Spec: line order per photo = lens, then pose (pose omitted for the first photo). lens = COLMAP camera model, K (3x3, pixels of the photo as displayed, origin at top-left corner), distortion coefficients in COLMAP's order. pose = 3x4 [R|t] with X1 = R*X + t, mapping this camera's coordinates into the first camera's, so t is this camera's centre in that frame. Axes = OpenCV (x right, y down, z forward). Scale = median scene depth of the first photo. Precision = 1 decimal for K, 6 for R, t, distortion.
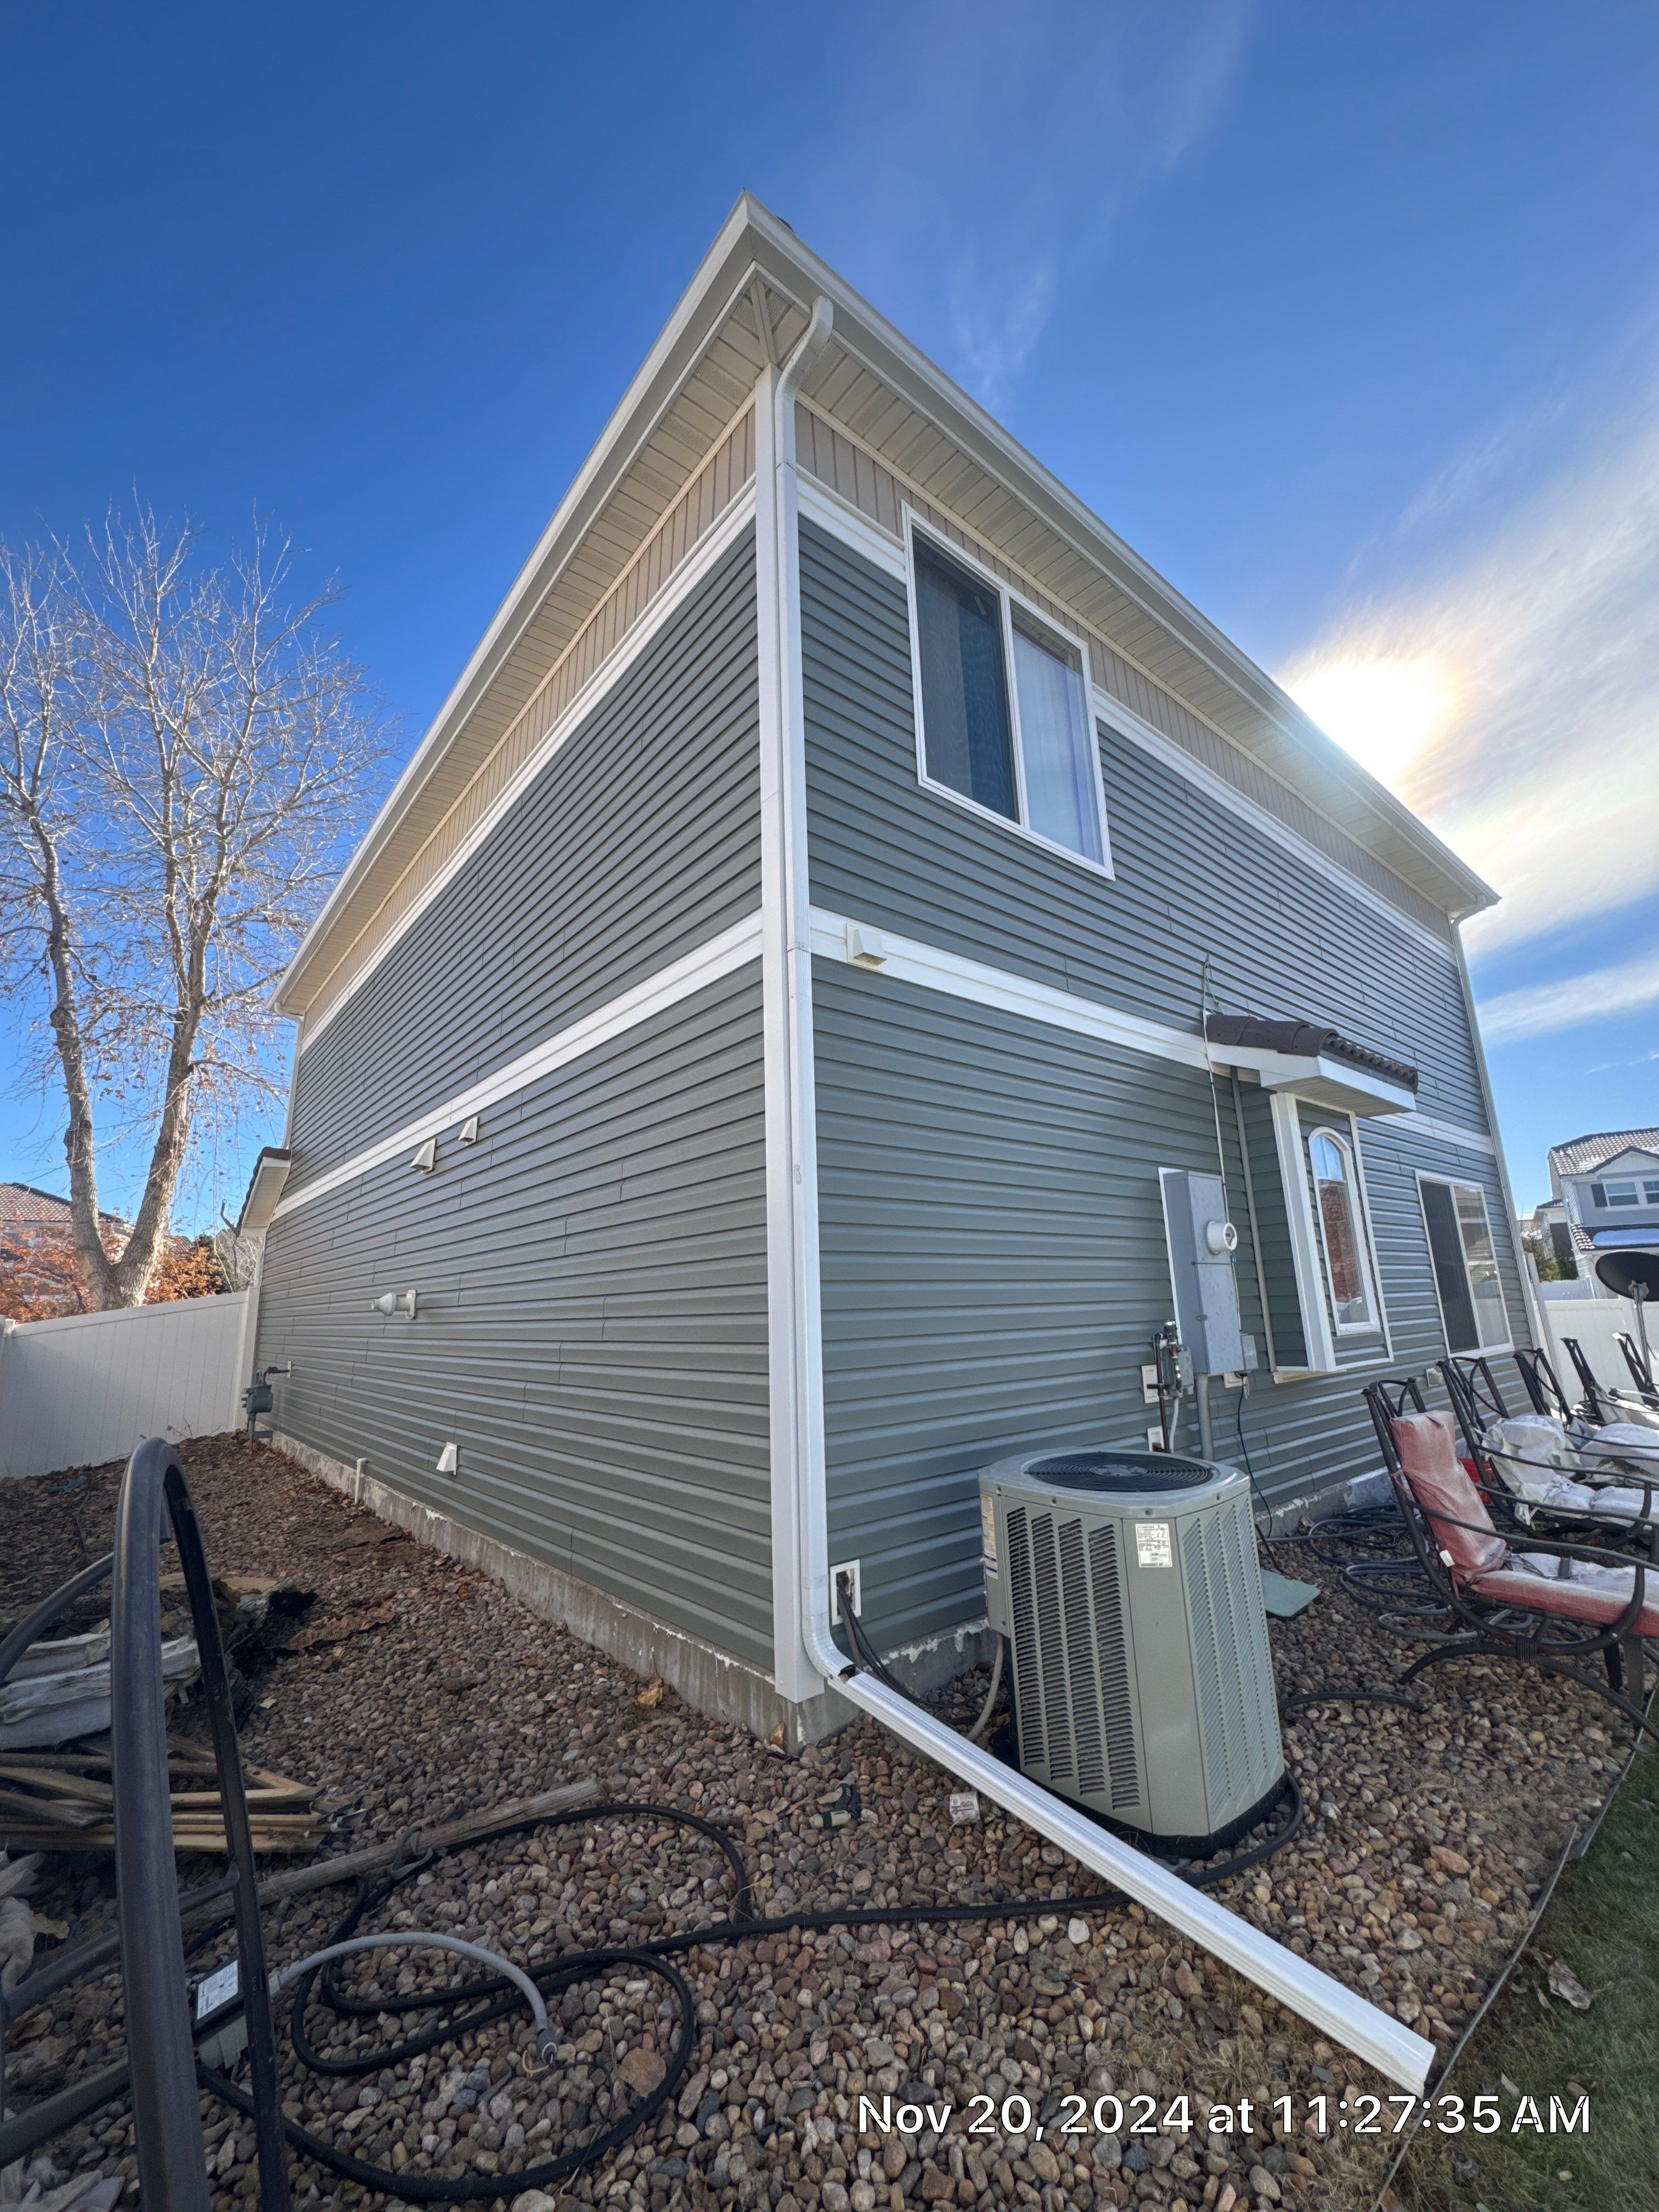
lens RADIAL K [[872.1, 0, 829.5], [0, 872.1, 1106.0], [0, 0, 1]] dist [-0.002806, -0.000259]
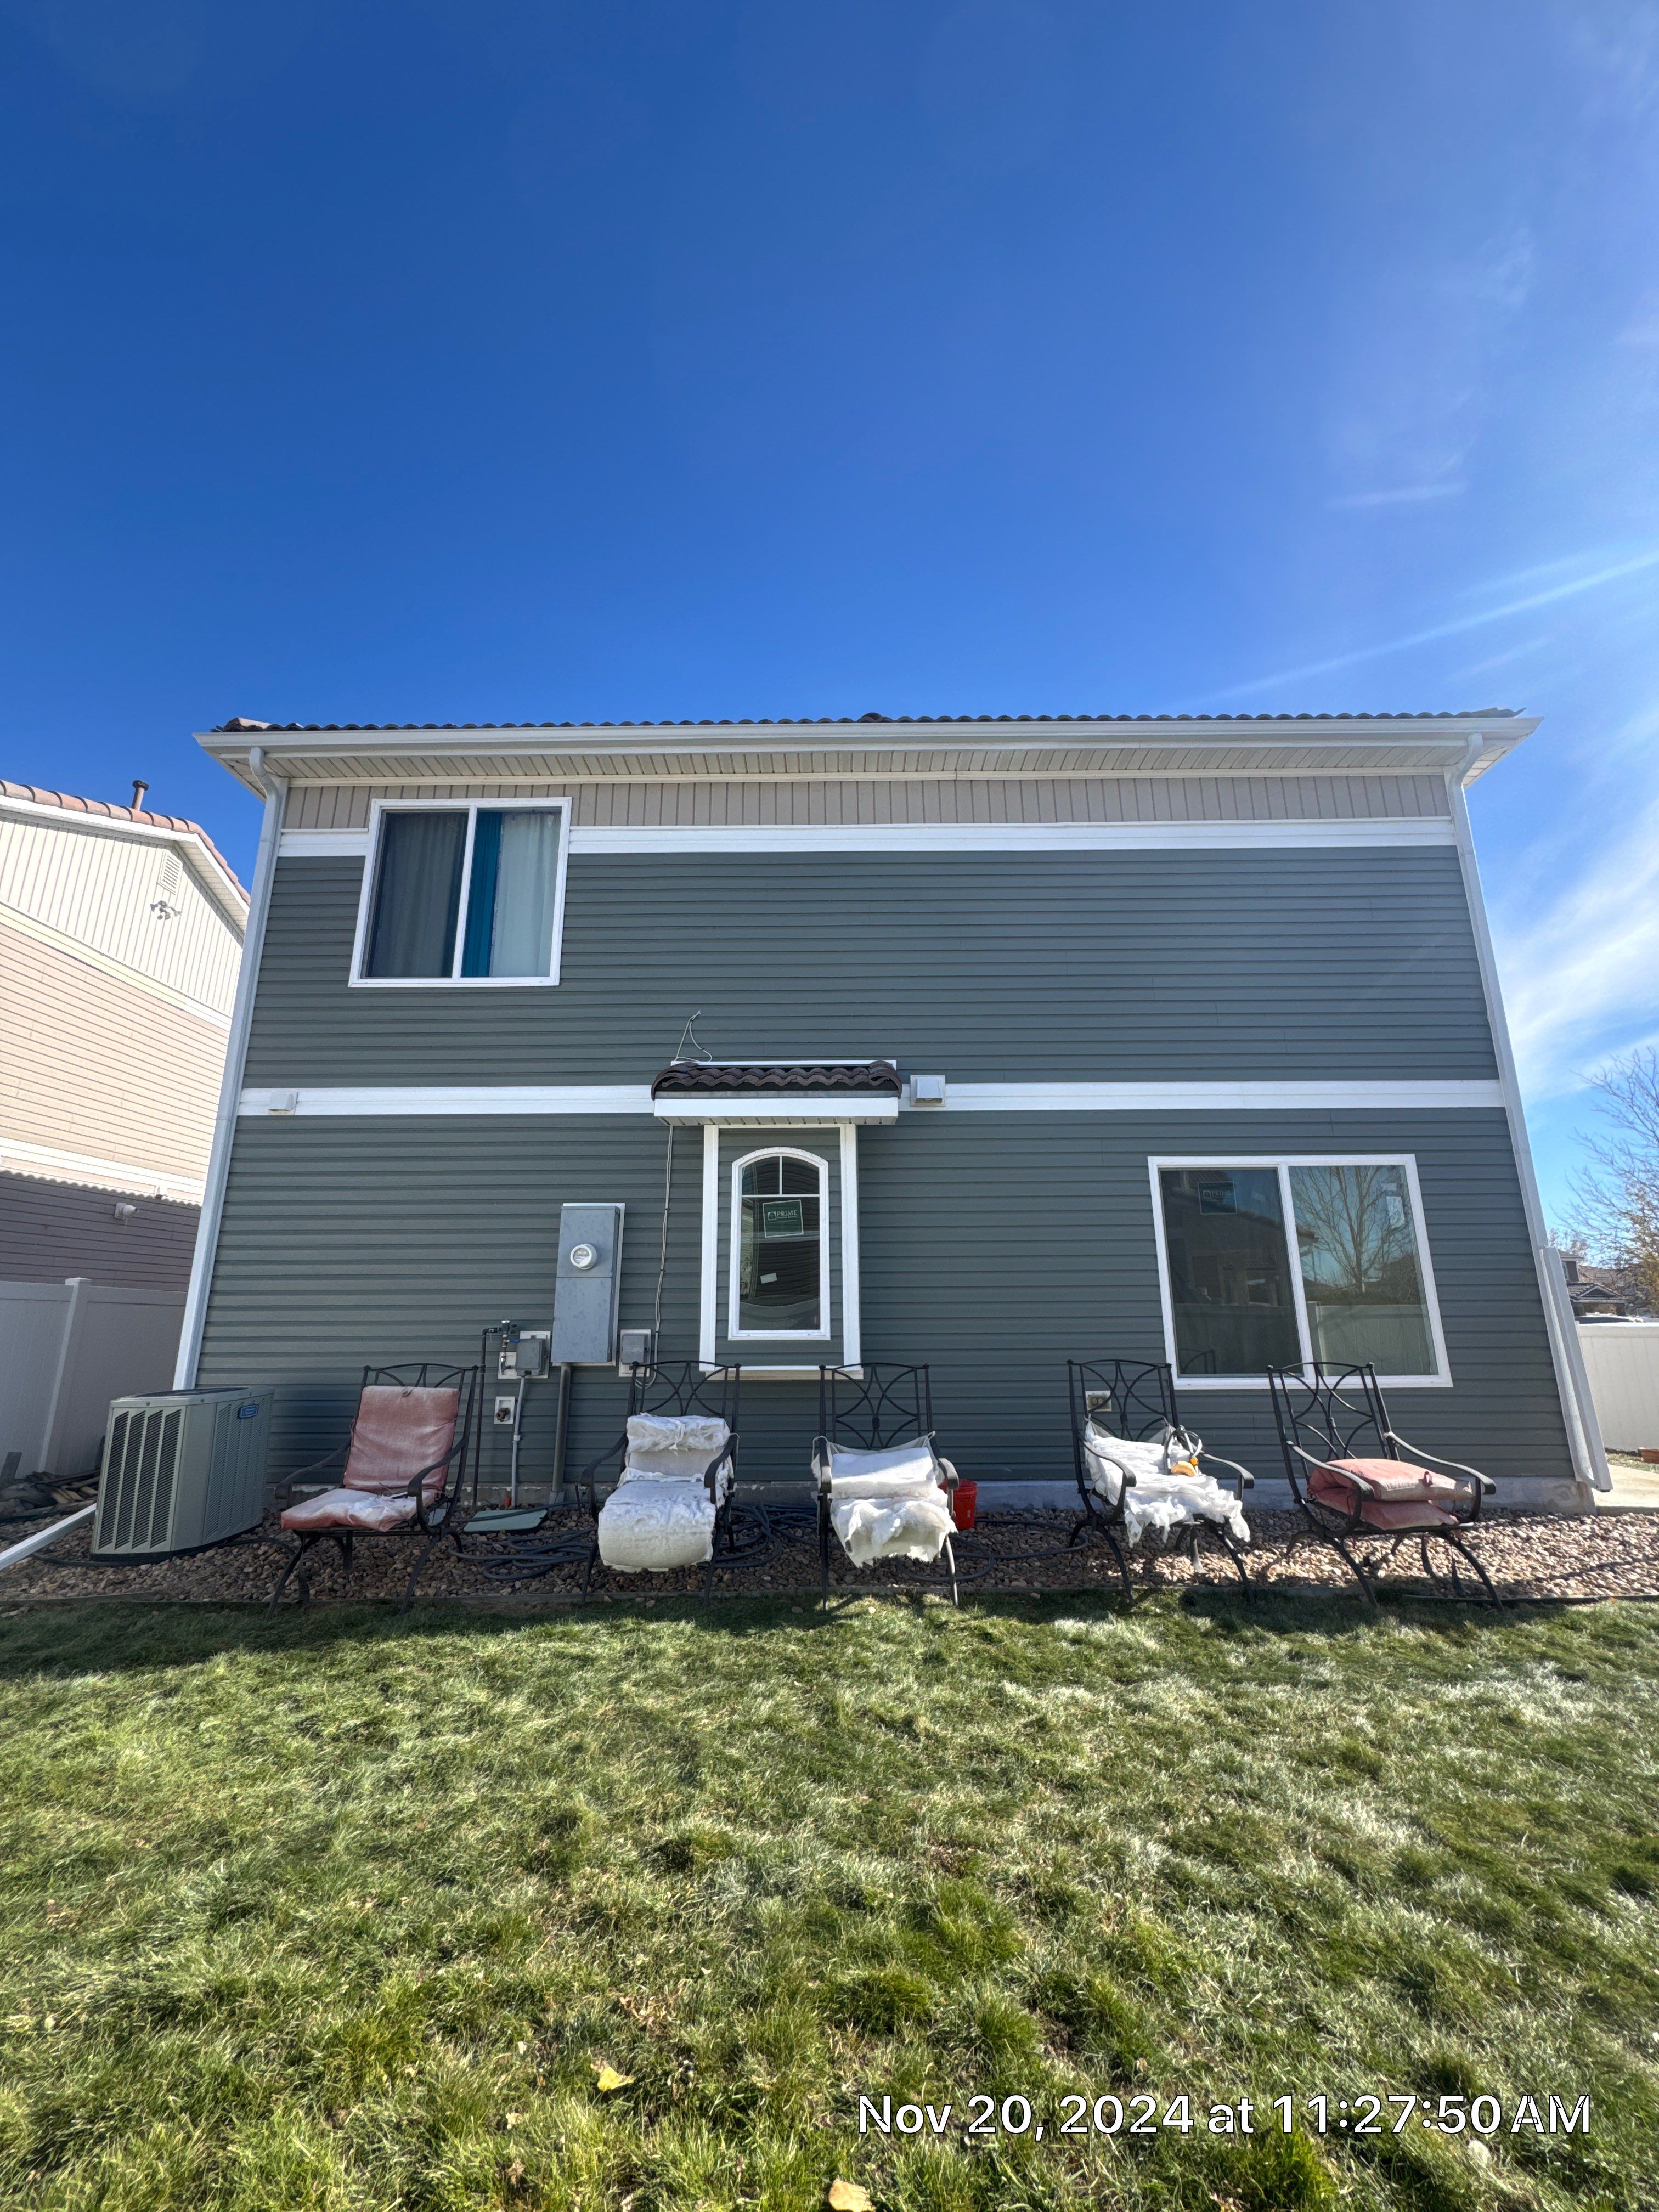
lens RADIAL K [[872.1, 0, 829.5], [0, 872.1, 1106.0], [0, 0, 1]] dist [-0.002806, -0.000259]
pose [[0.761981, -0.120915, -0.636211, 1.489262], [0.124520, 0.991439, -0.039291, 0.025244], [0.635515, -0.049282, 0.770514, 0.247048]]
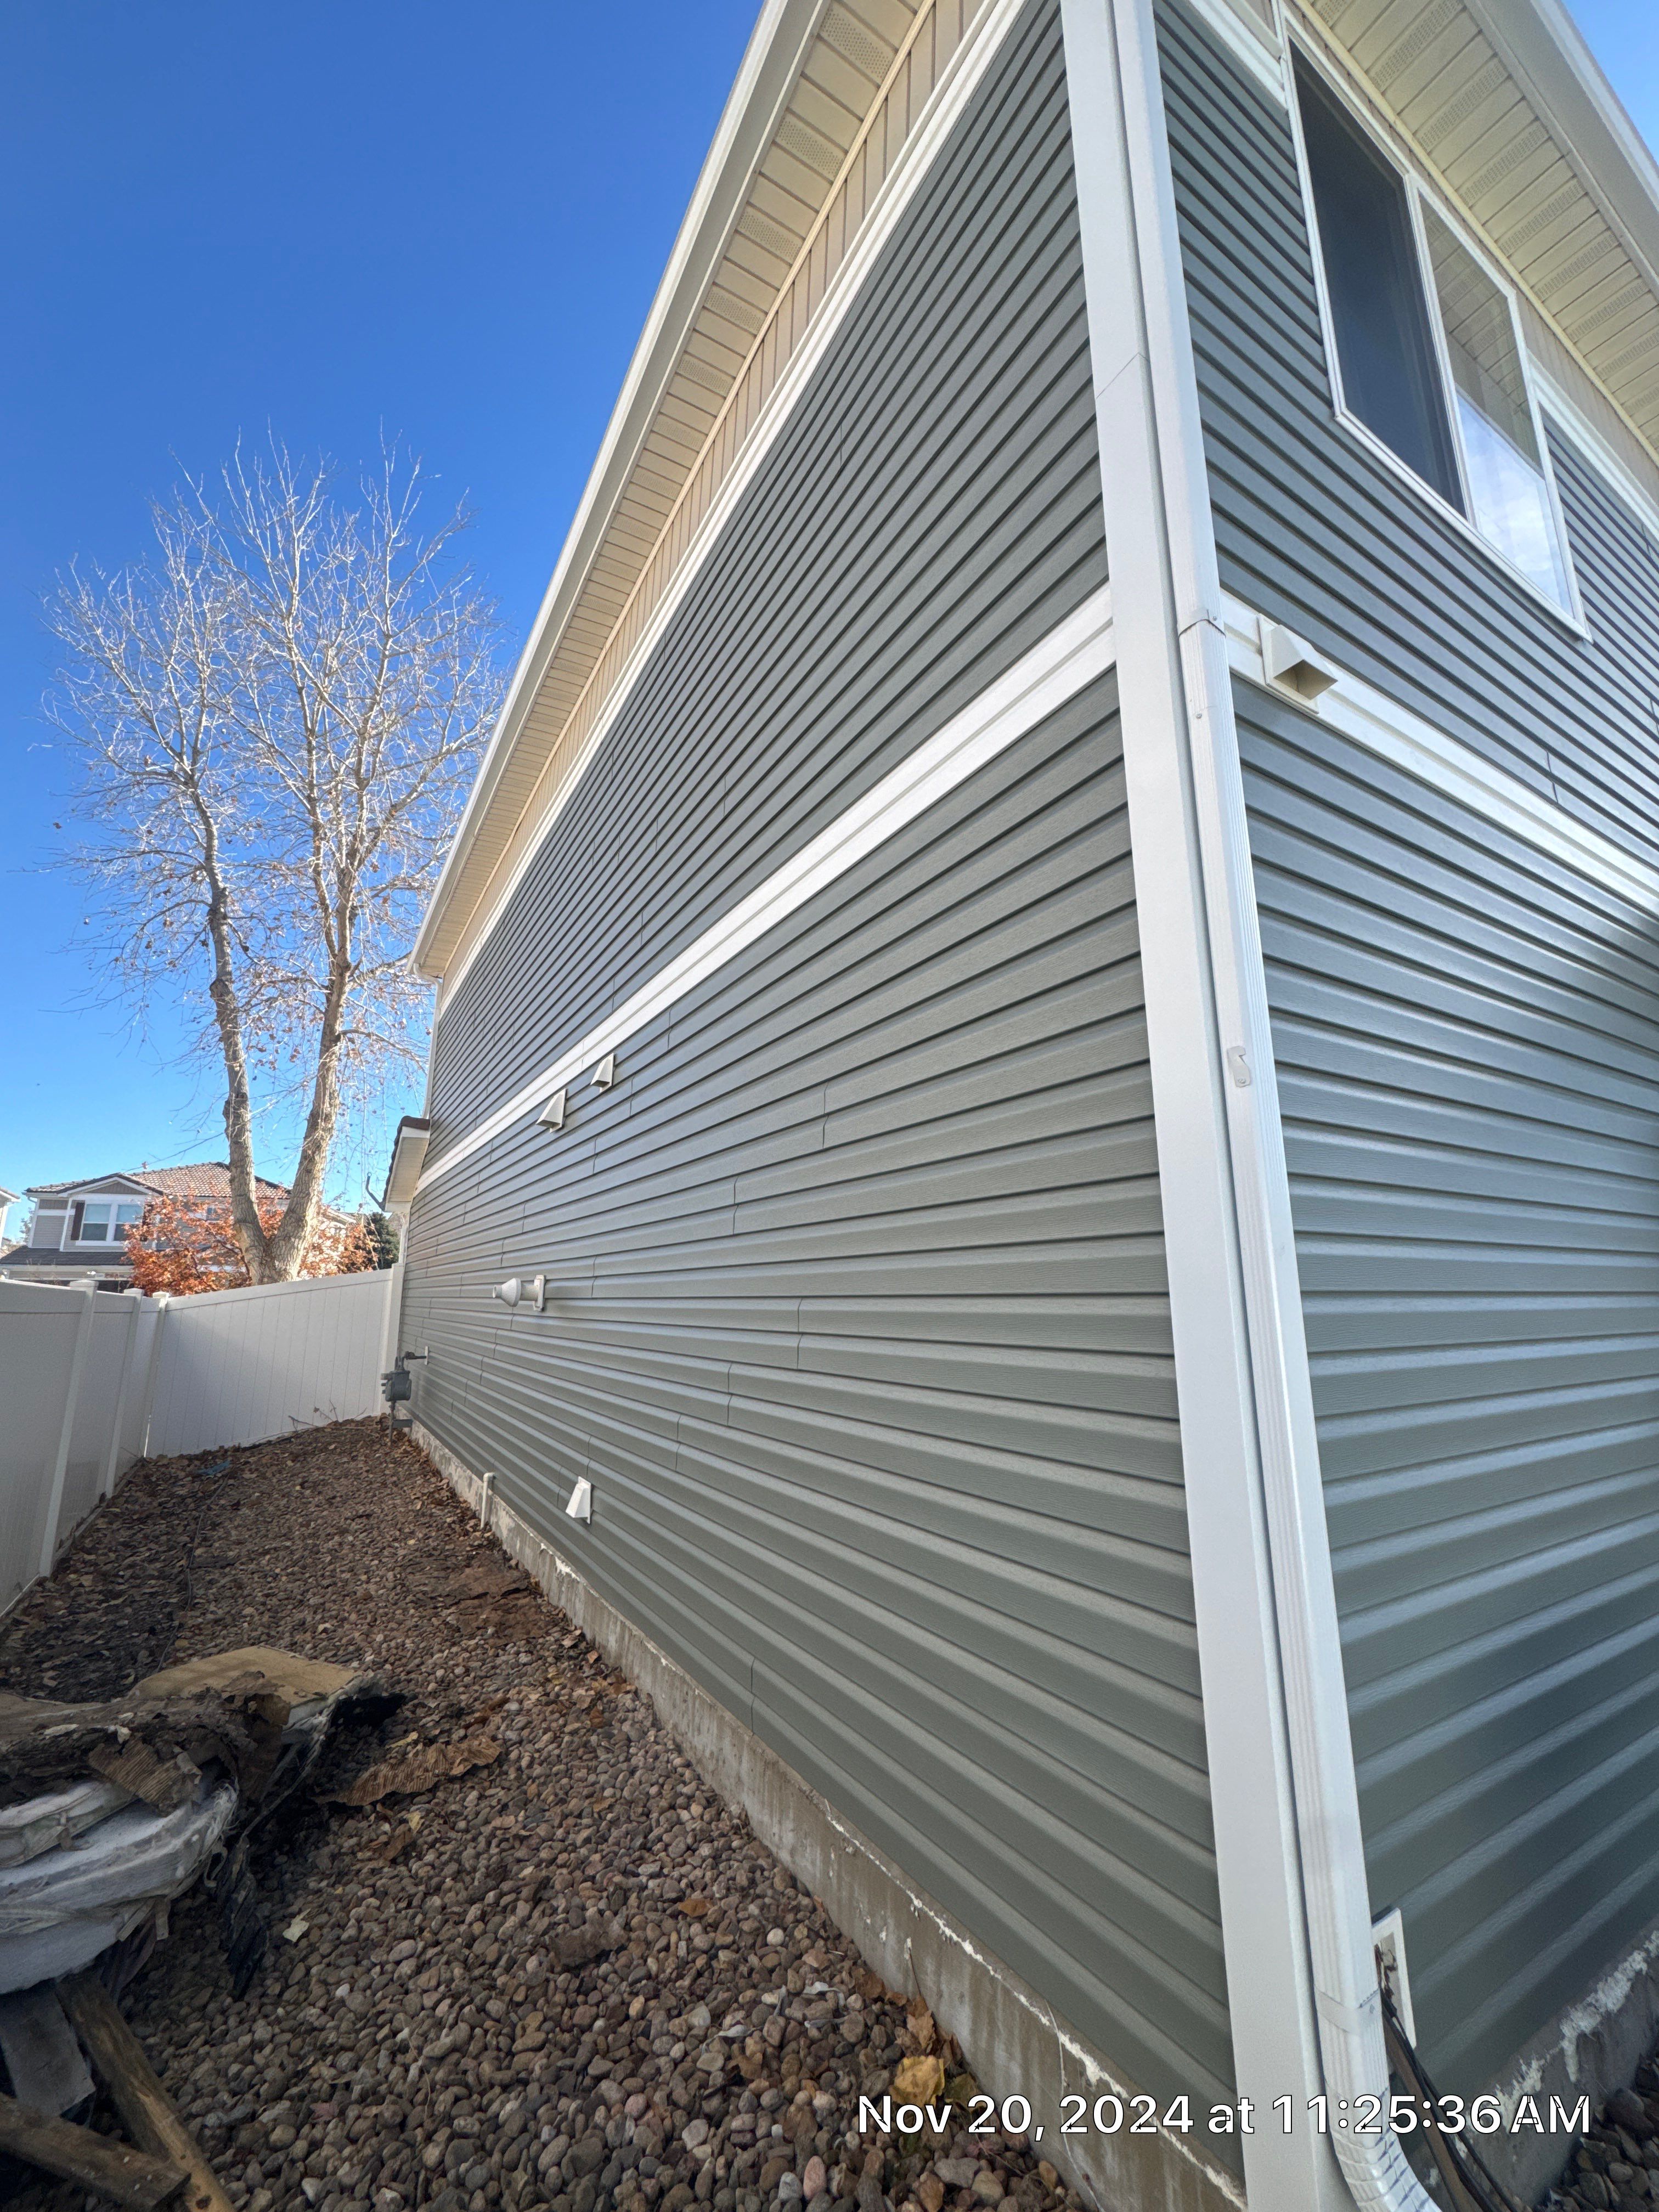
lens RADIAL K [[878.0, 0, 829.5], [0, 878.0, 1106.0], [0, 0, 1]] dist [0.000537, 0.000143]
pose [[0.988095, -0.004720, -0.153772, -0.116393], [0.007212, 0.999851, 0.015652, 0.057550], [0.153675, -0.016575, 0.987982, 0.316773]]
